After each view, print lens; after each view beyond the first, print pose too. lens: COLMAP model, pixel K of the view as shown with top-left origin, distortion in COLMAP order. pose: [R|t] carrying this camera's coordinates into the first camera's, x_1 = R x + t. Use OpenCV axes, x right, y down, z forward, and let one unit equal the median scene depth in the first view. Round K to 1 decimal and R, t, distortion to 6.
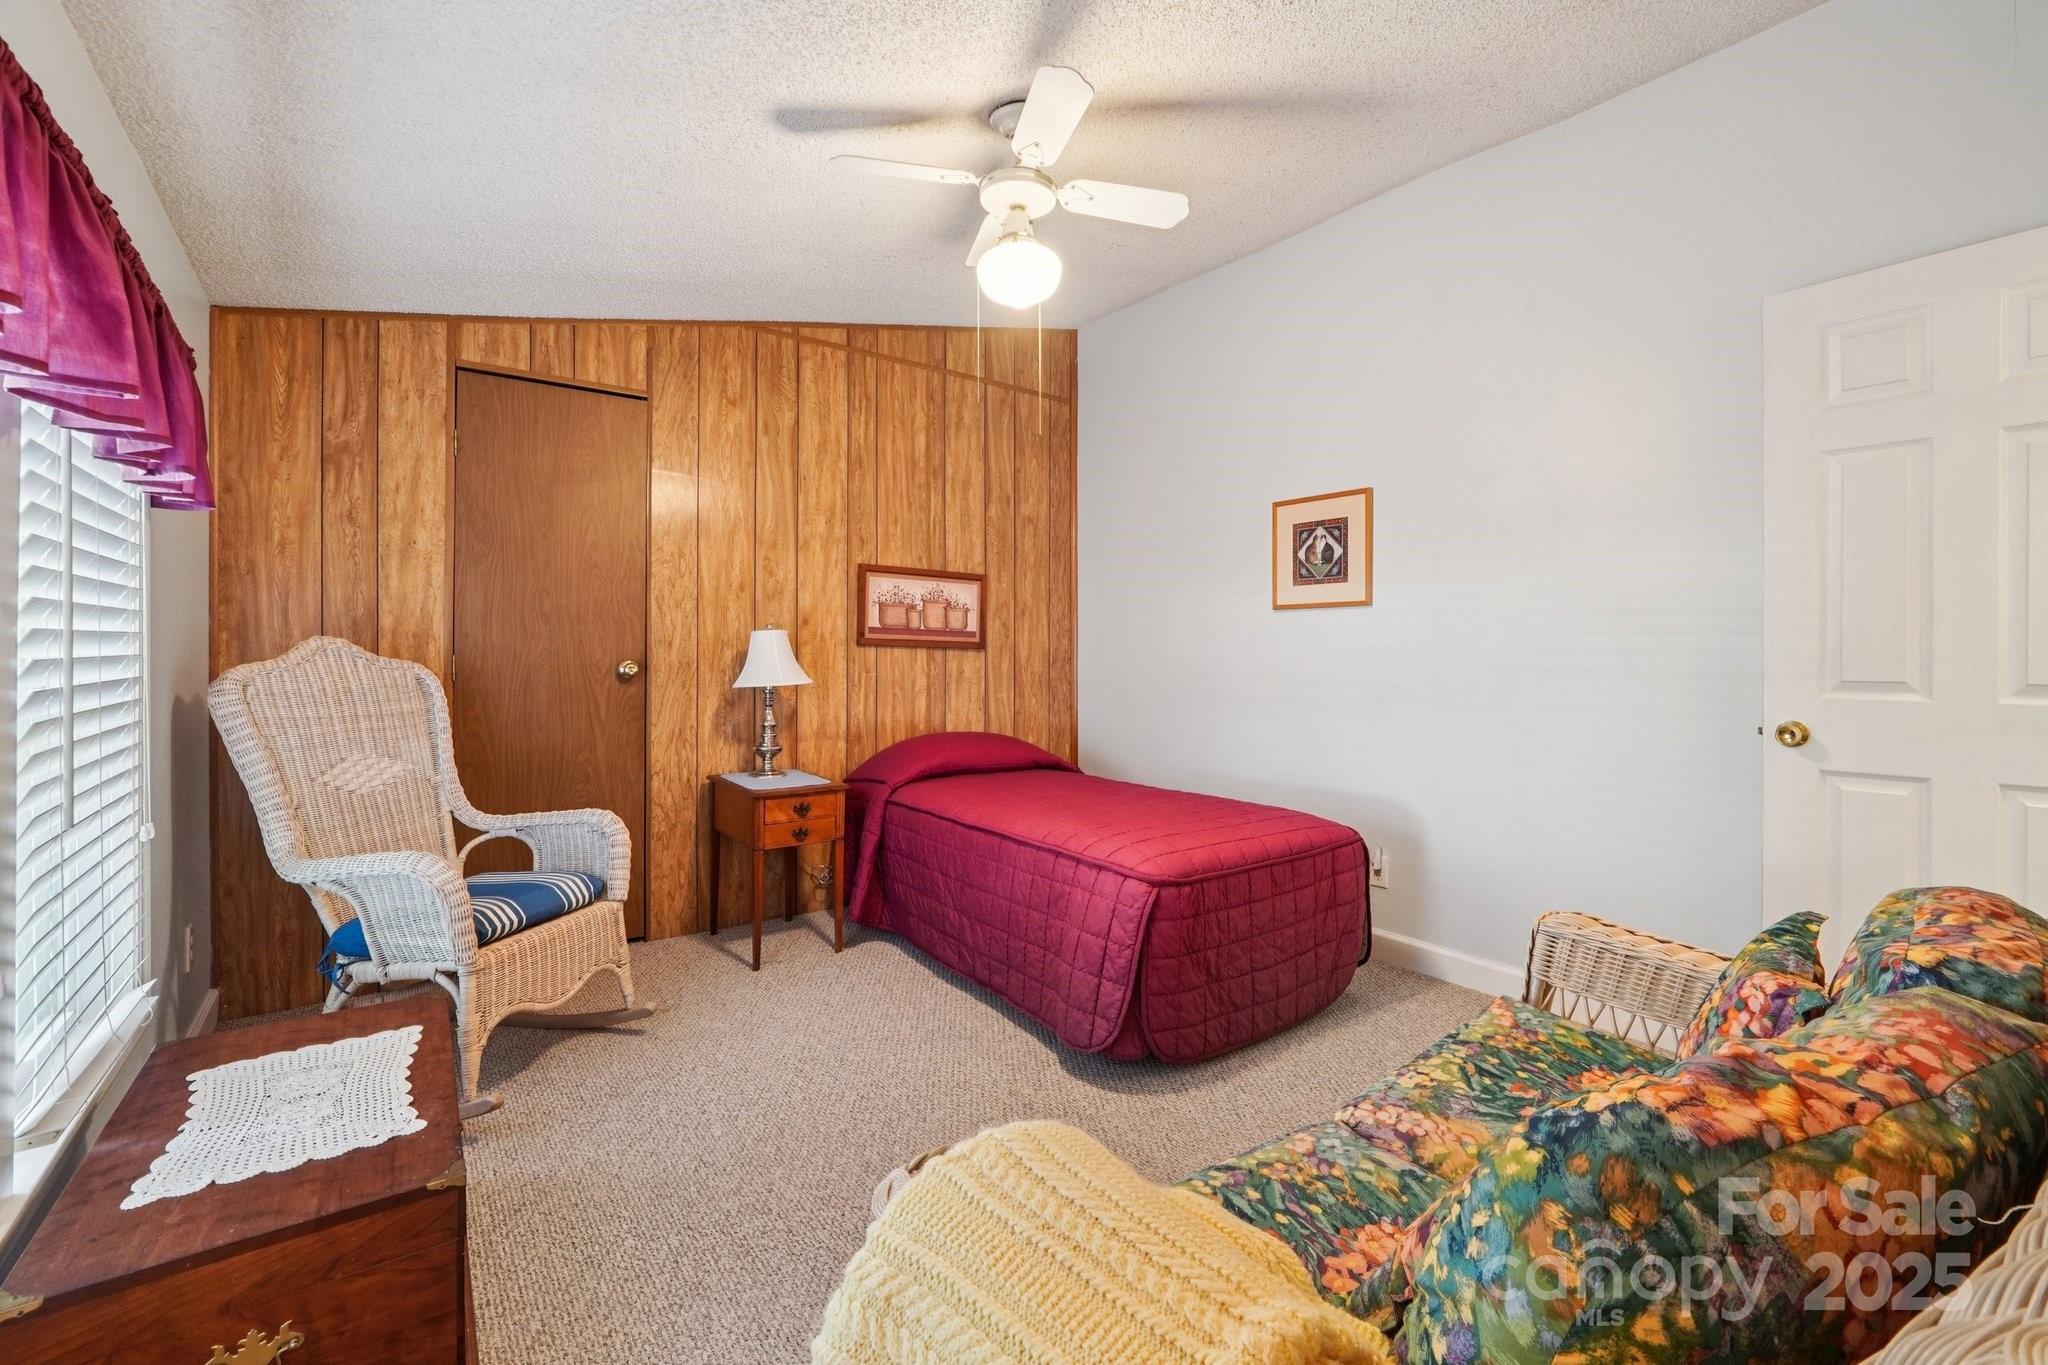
lens RADIAL K [[867.1, 0, 1034.3], [0, 867.1, 649.5], [0, 0, 1]] dist [-0.012780, 0.001067]
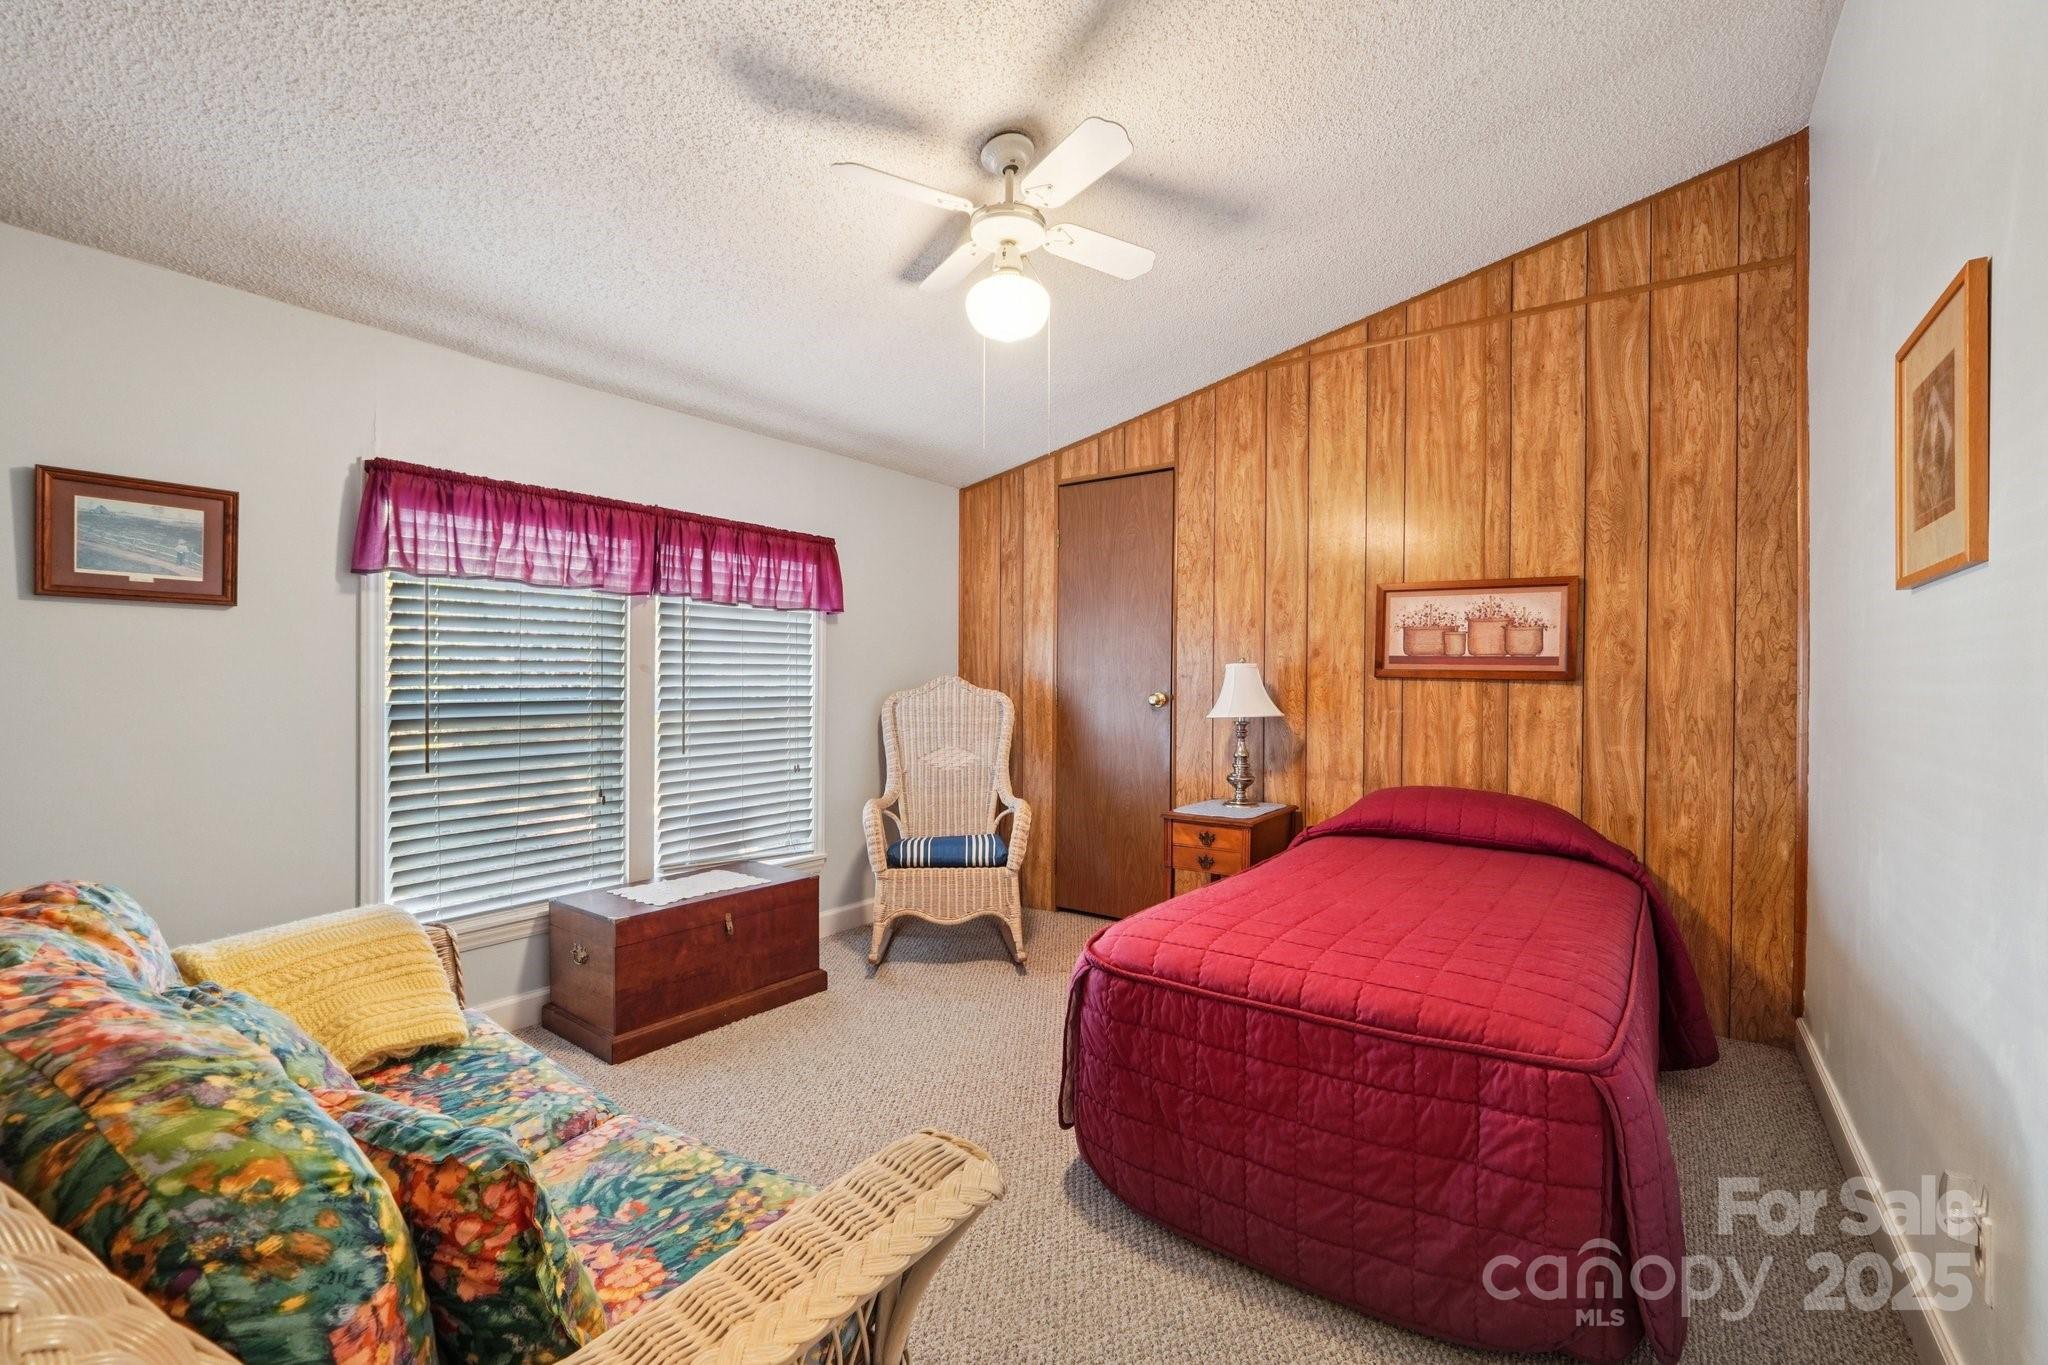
lens RADIAL K [[867.1, 0, 1030.4], [0, 867.1, 683.5], [0, 0, 1]] dist [-0.012780, 0.001067]
pose [[0.302265, -0.003936, -0.953216, 0.536080], [0.000281, 0.999992, -0.004040, 0.004795], [0.953224, 0.000954, 0.302264, 0.407380]]
